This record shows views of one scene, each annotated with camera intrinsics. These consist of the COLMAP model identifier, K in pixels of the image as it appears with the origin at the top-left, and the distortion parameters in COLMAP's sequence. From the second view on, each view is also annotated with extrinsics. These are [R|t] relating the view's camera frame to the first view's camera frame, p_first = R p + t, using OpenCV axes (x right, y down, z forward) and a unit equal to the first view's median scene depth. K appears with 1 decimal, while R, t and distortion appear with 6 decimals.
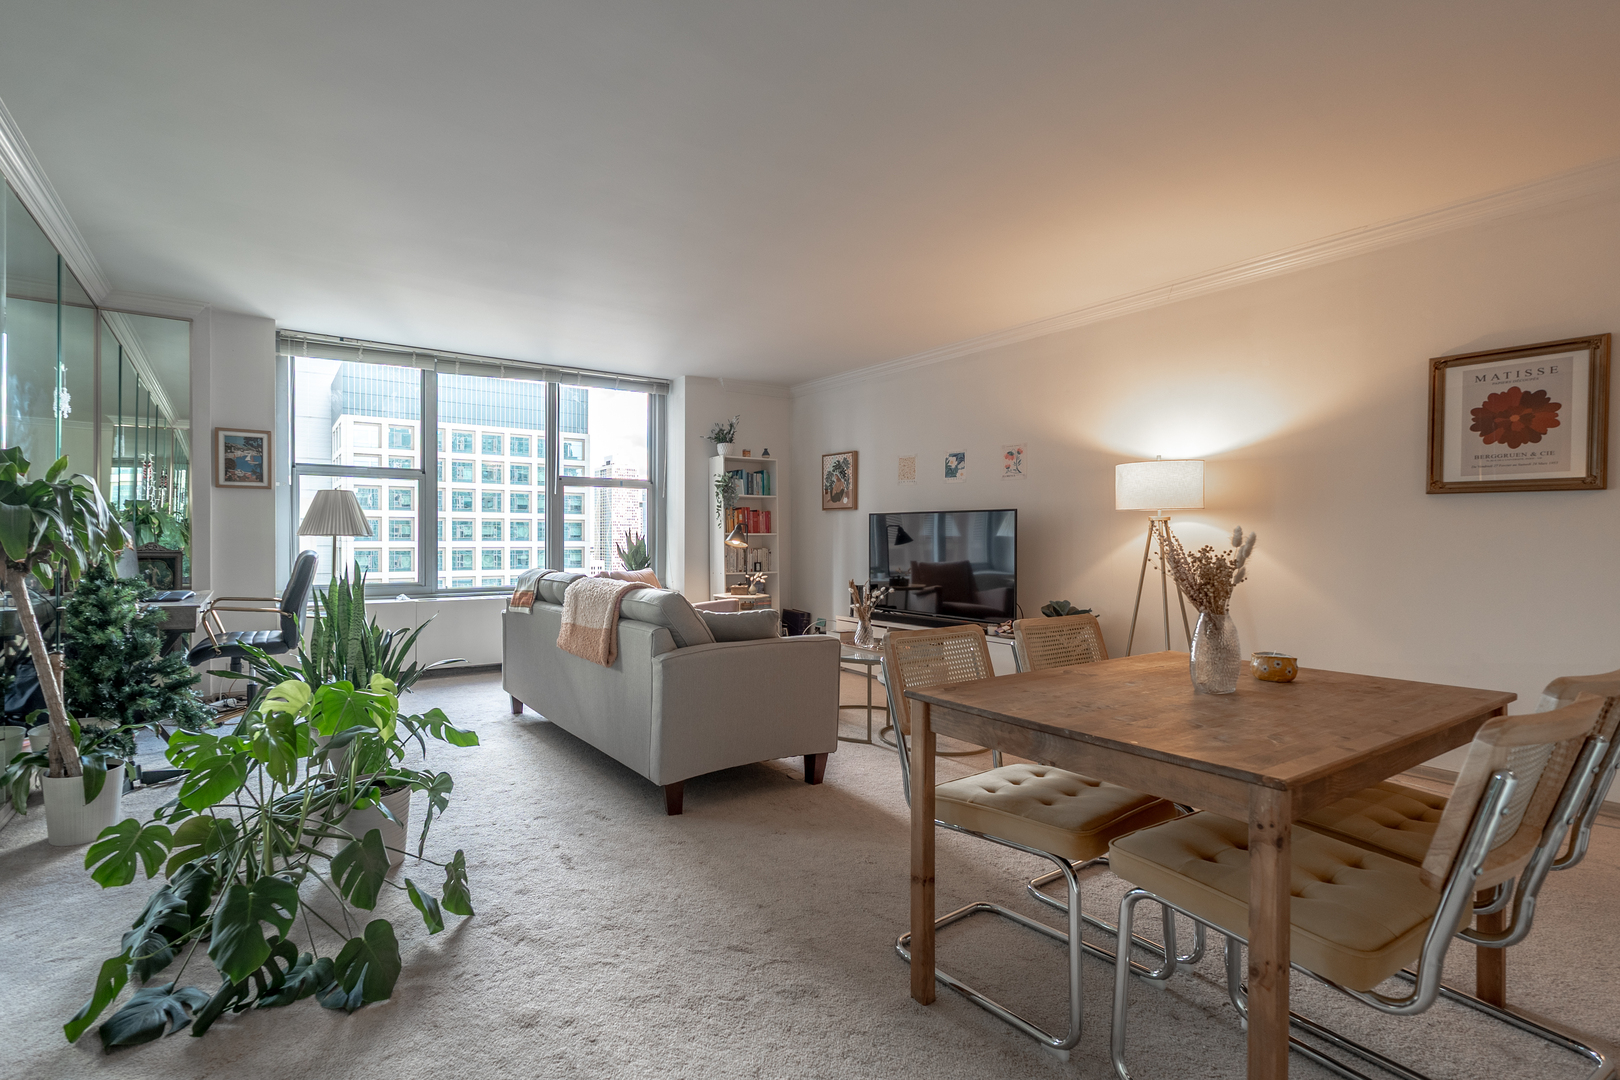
lens RADIAL K [[702.0, 0, 681.0], [0, 702.0, 539.5], [0, 0, 1]] dist [0.002729, 0.000280]
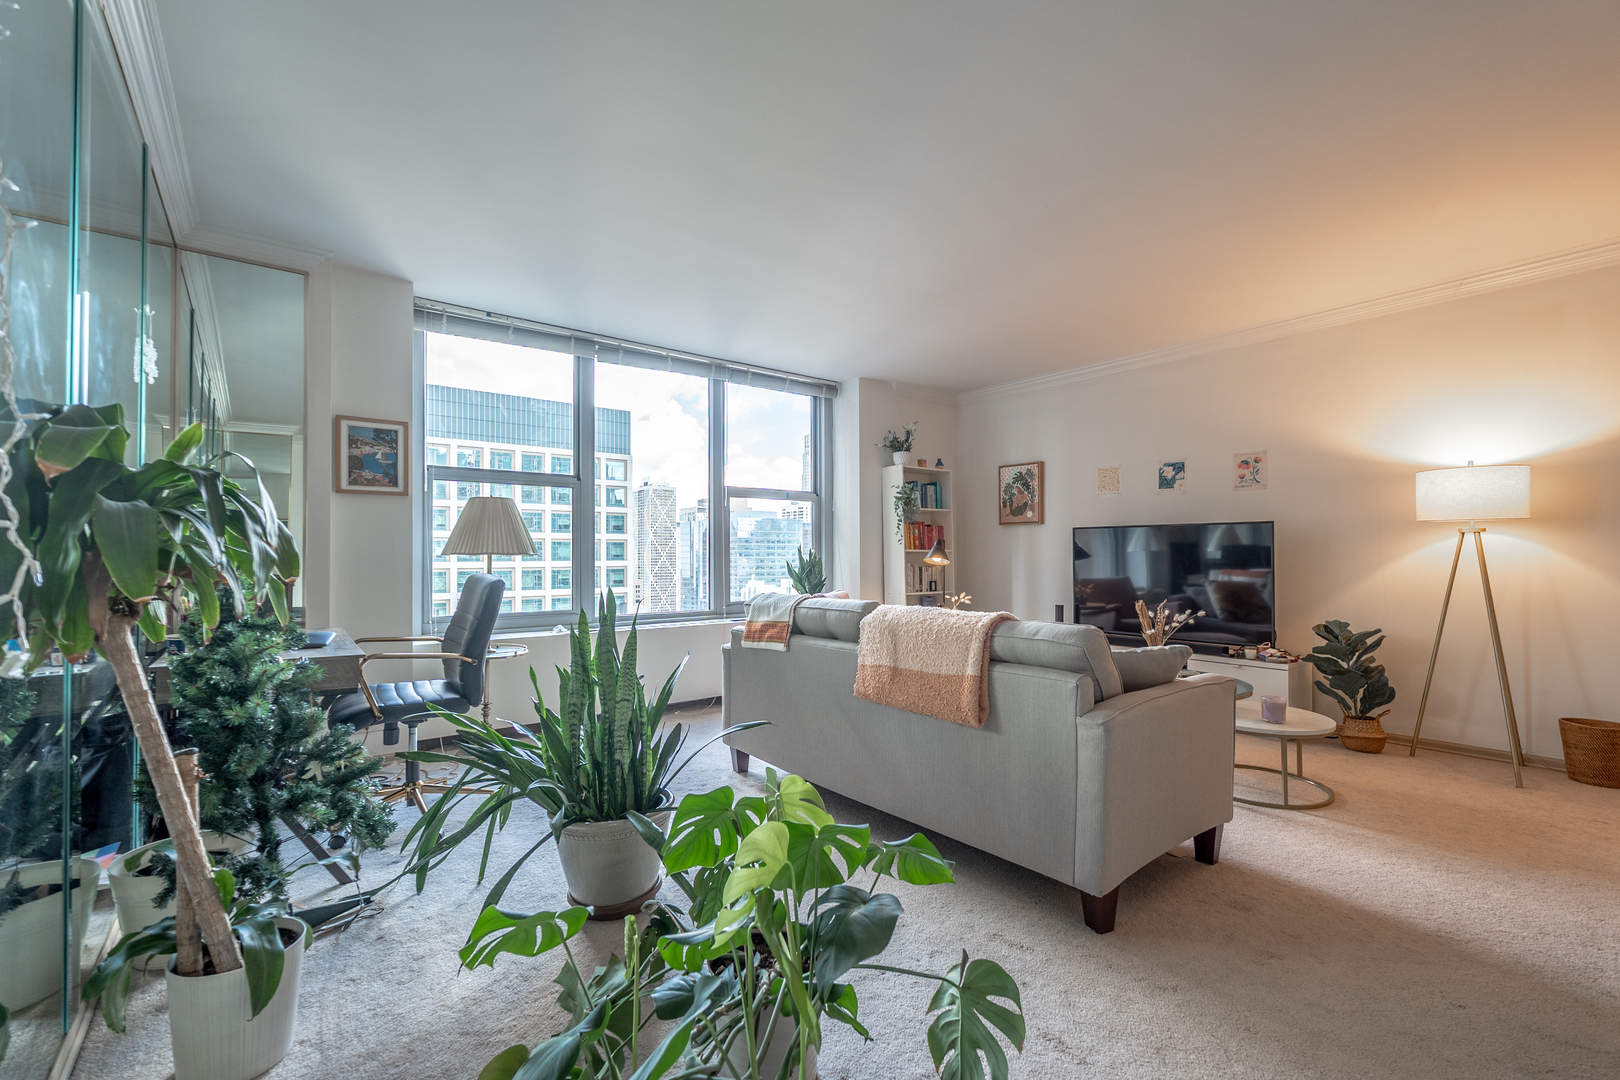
lens RADIAL K [[677.3, 0, 812.2], [0, 677.3, 546.5], [0, 0, 1]] dist [0.004452, 0.000505]
pose [[0.992333, -0.004340, 0.123521, -0.231237], [0.006346, 0.999854, -0.015852, 0.000107], [-0.123434, 0.016514, 0.992215, 0.193220]]
